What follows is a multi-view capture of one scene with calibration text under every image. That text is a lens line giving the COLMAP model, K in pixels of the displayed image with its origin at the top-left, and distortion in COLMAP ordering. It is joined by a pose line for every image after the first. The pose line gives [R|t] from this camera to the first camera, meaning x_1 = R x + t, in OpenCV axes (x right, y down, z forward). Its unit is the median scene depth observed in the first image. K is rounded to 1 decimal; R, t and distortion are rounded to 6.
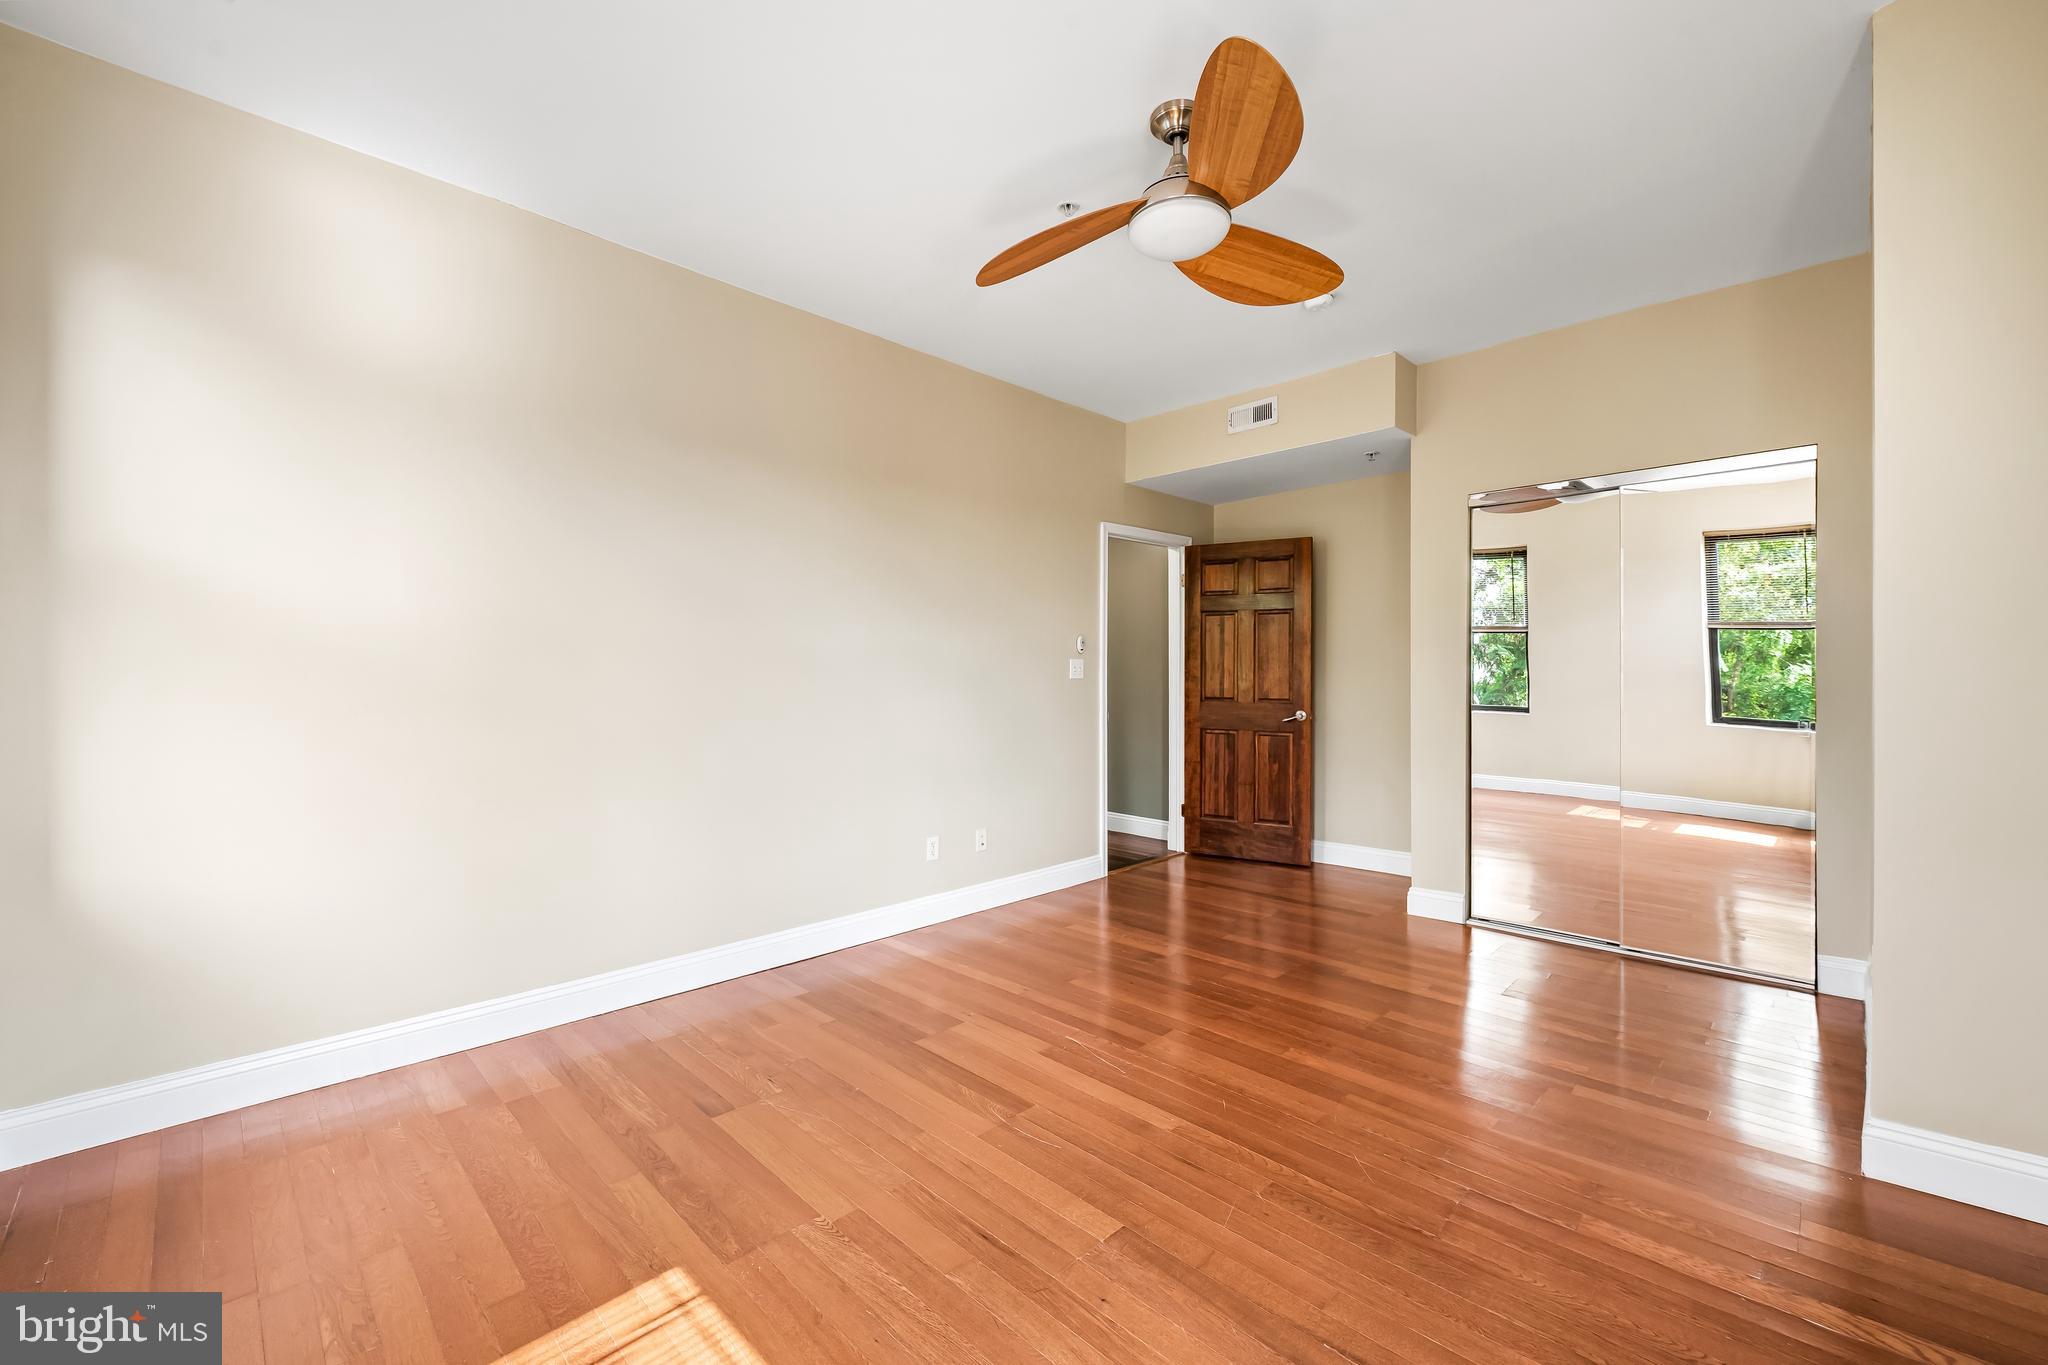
lens RADIAL K [[828.5, 0, 1024.6], [0, 828.5, 673.0], [0, 0, 1]] dist [-0.001622, 0.000008]
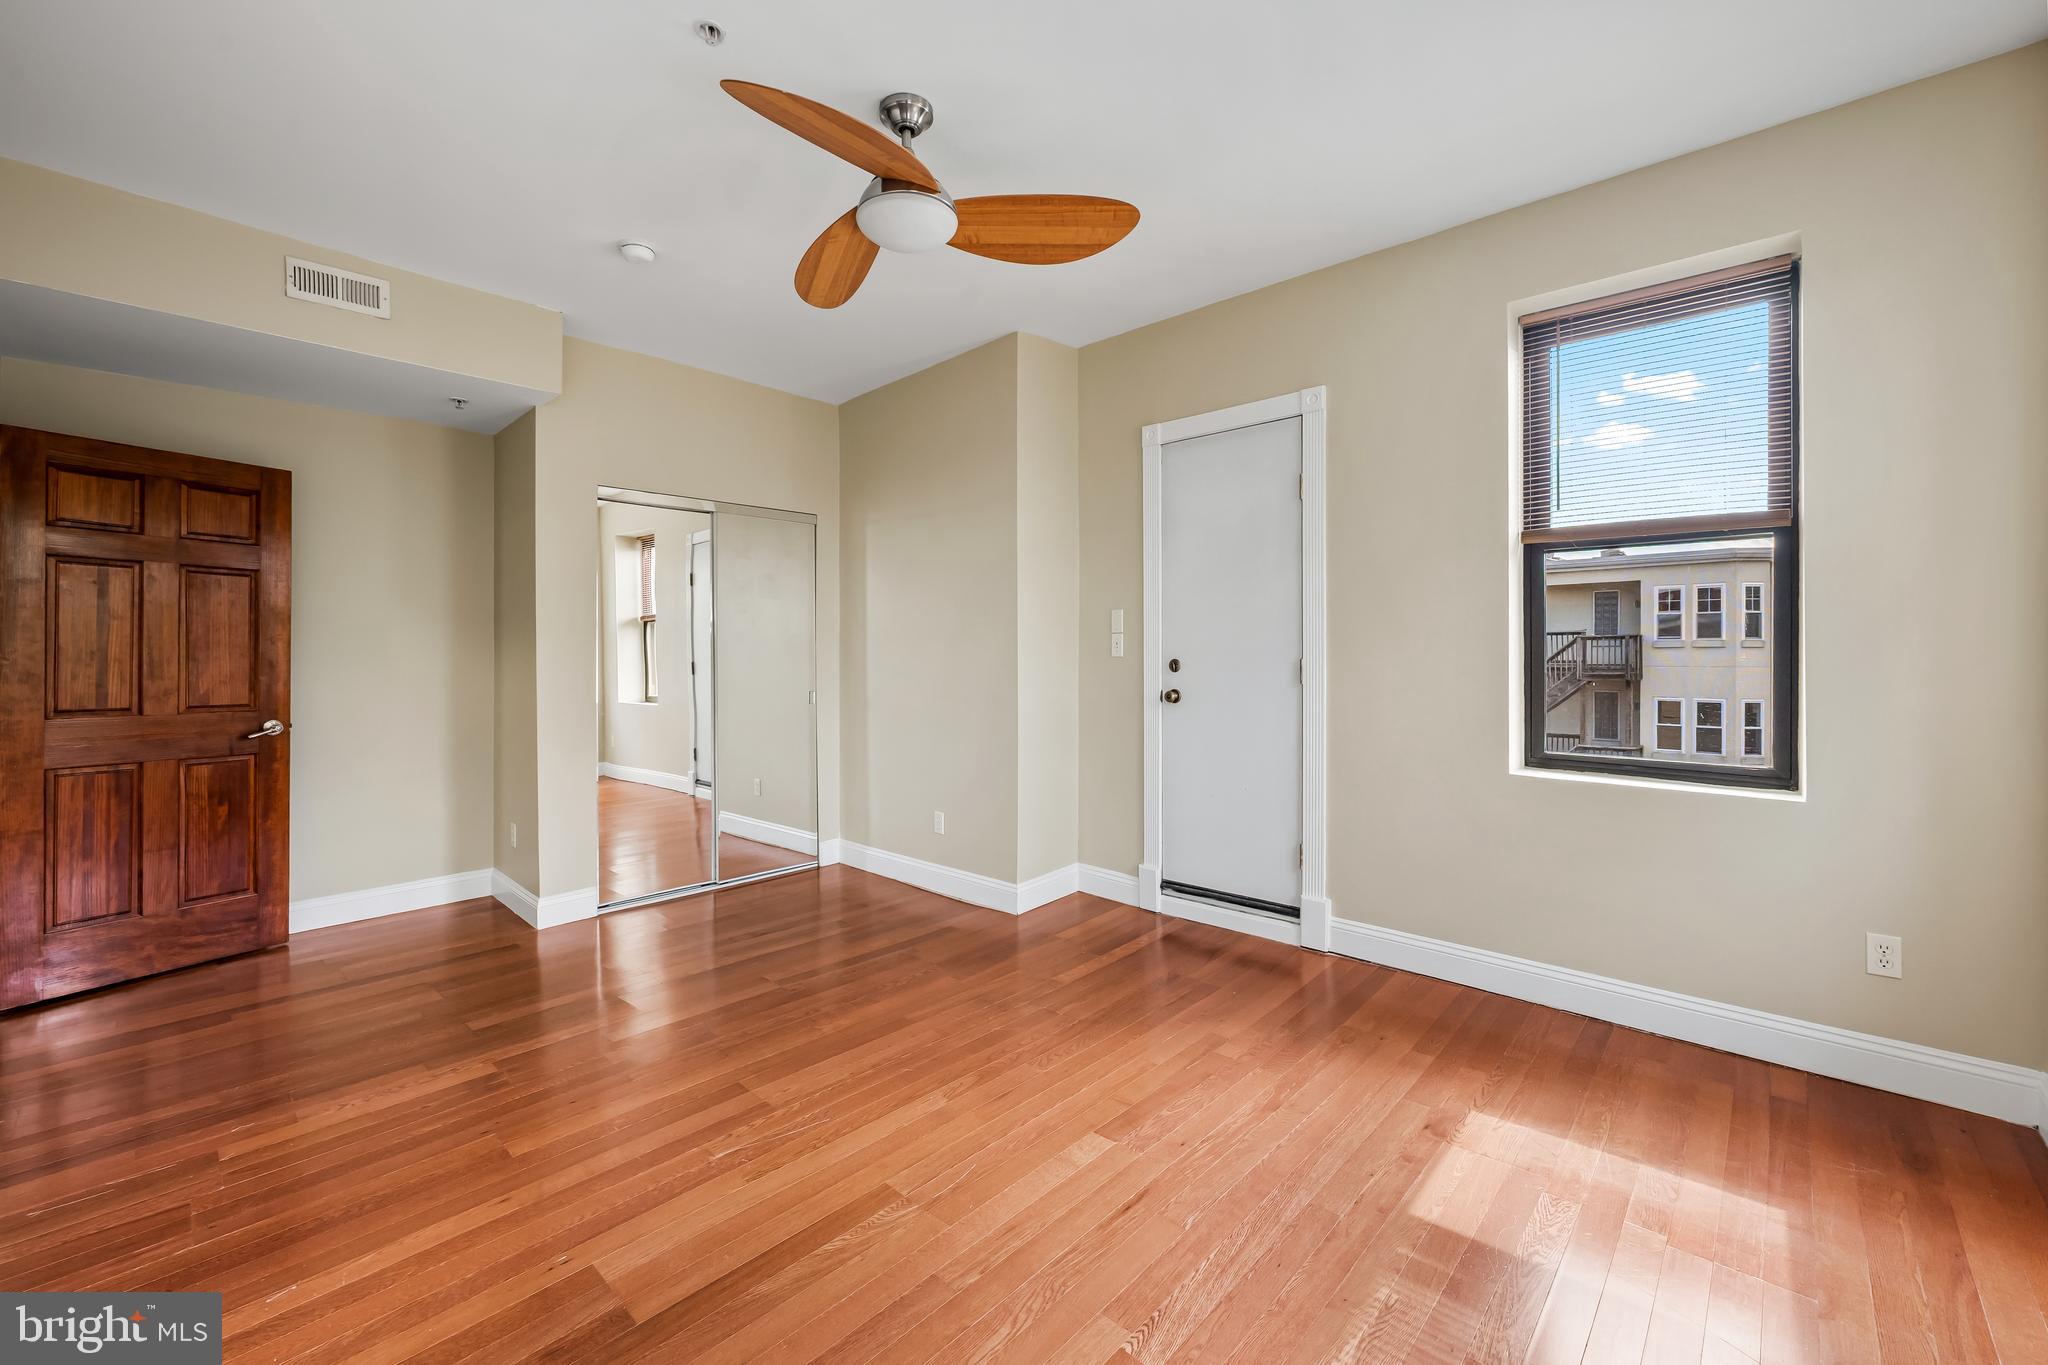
lens RADIAL K [[828.5, 0, 1015.7], [0, 828.5, 669.2], [0, 0, 1]] dist [-0.001622, 0.000008]
pose [[-0.031301, -0.007429, 0.999482, -0.368296], [0.003513, 0.999965, 0.007543, -0.000083], [-0.999504, 0.003747, -0.031274, 0.401670]]
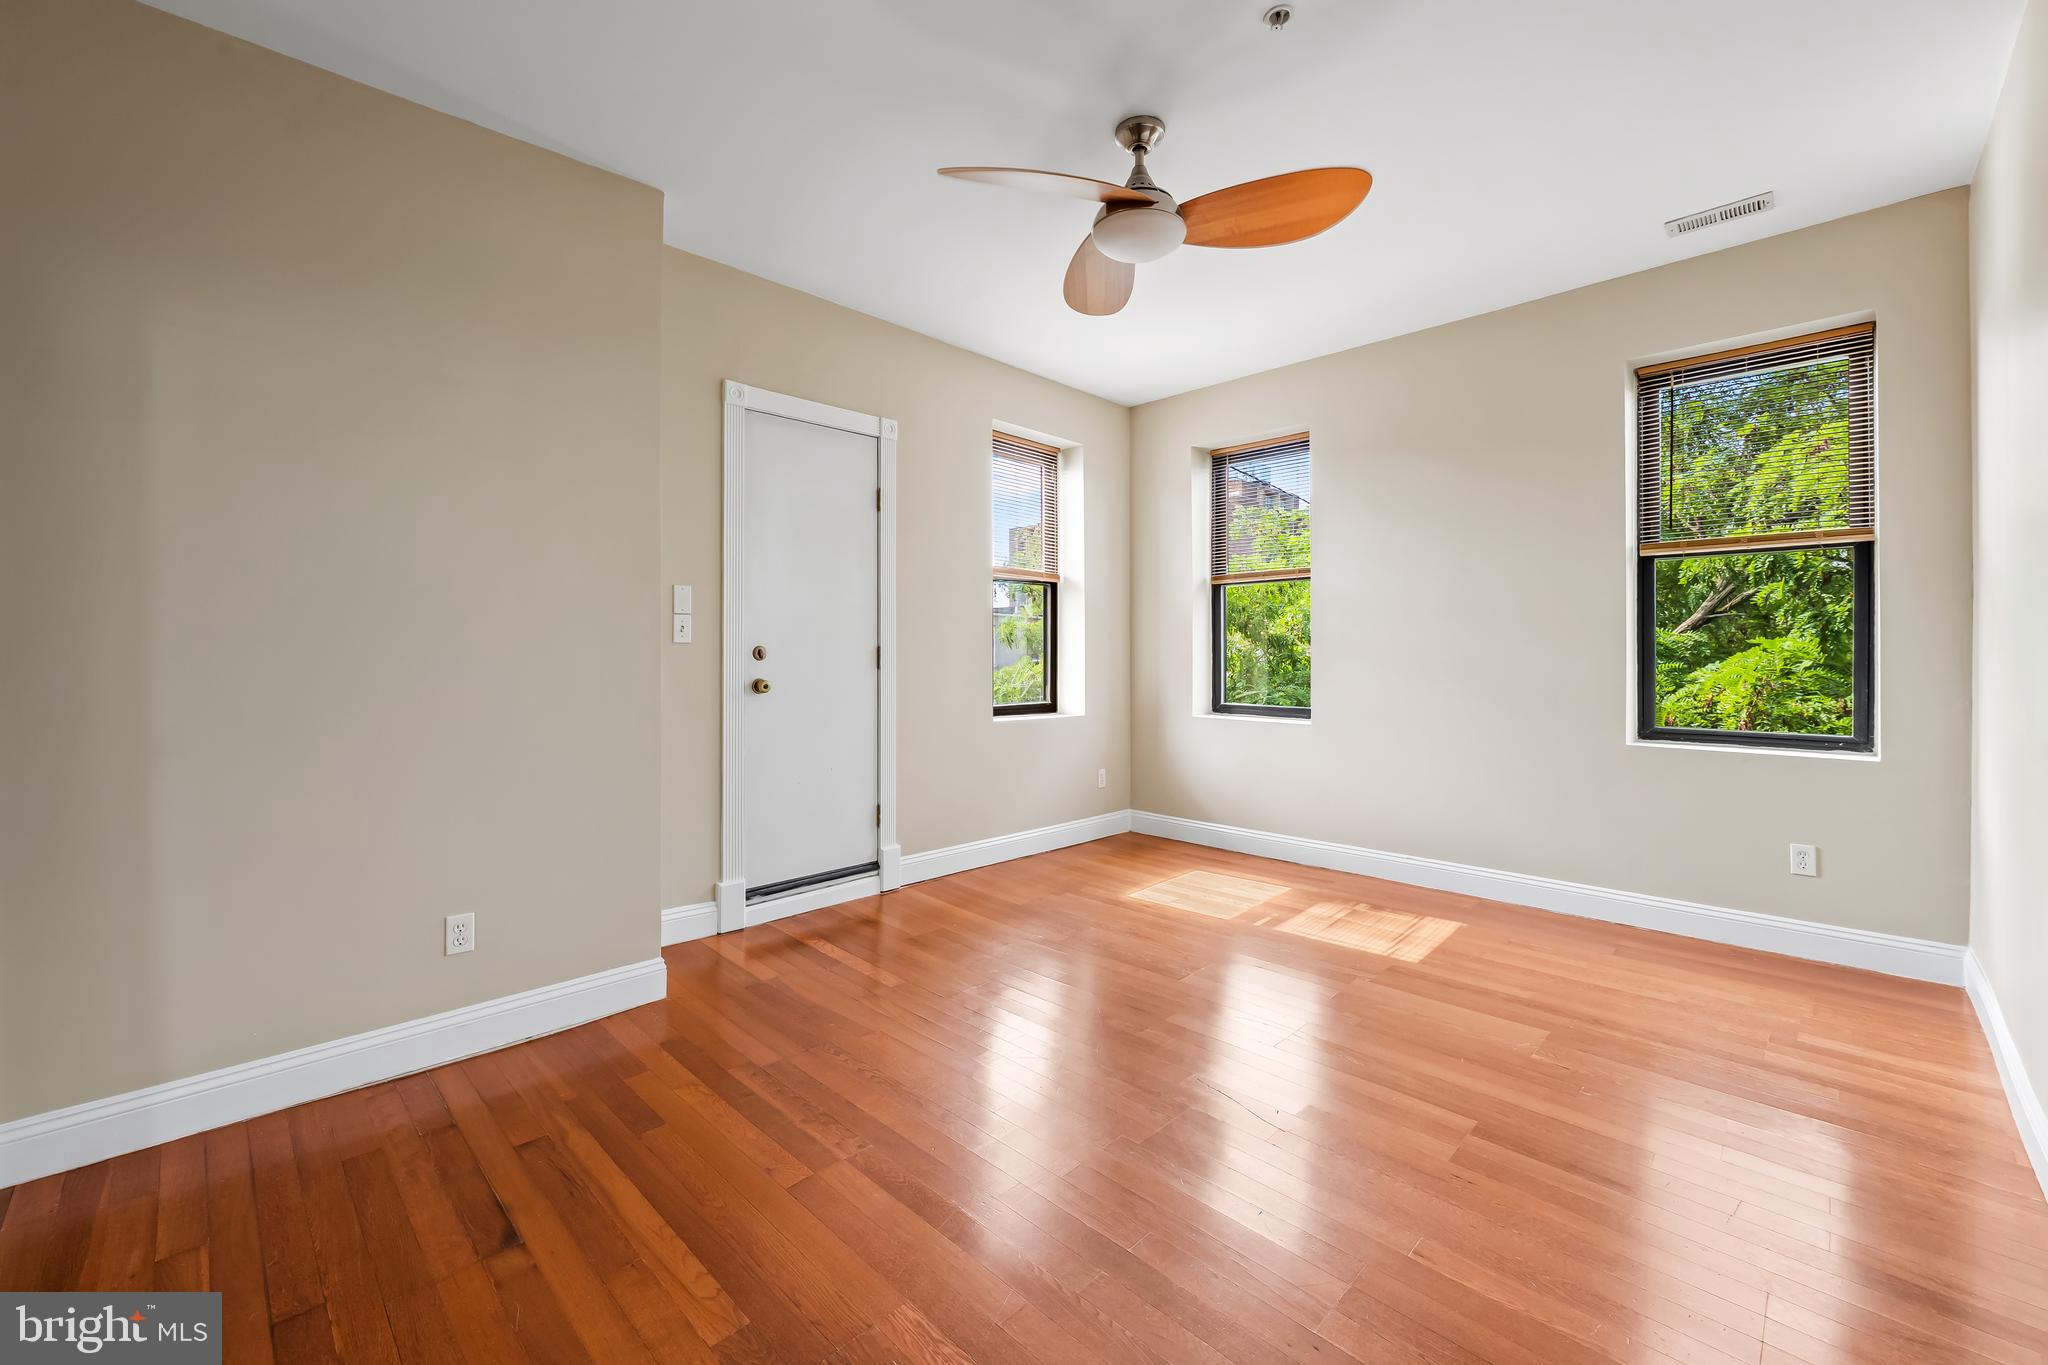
lens RADIAL K [[828.5, 0, 1040.1], [0, 828.5, 664.3], [0, 0, 1]] dist [-0.001622, 0.000008]
pose [[-0.999926, 0.007088, -0.009912, 0.151468], [0.006907, 0.999811, 0.018154, 0.001065], [0.010039, 0.018085, -0.999786, 0.933672]]
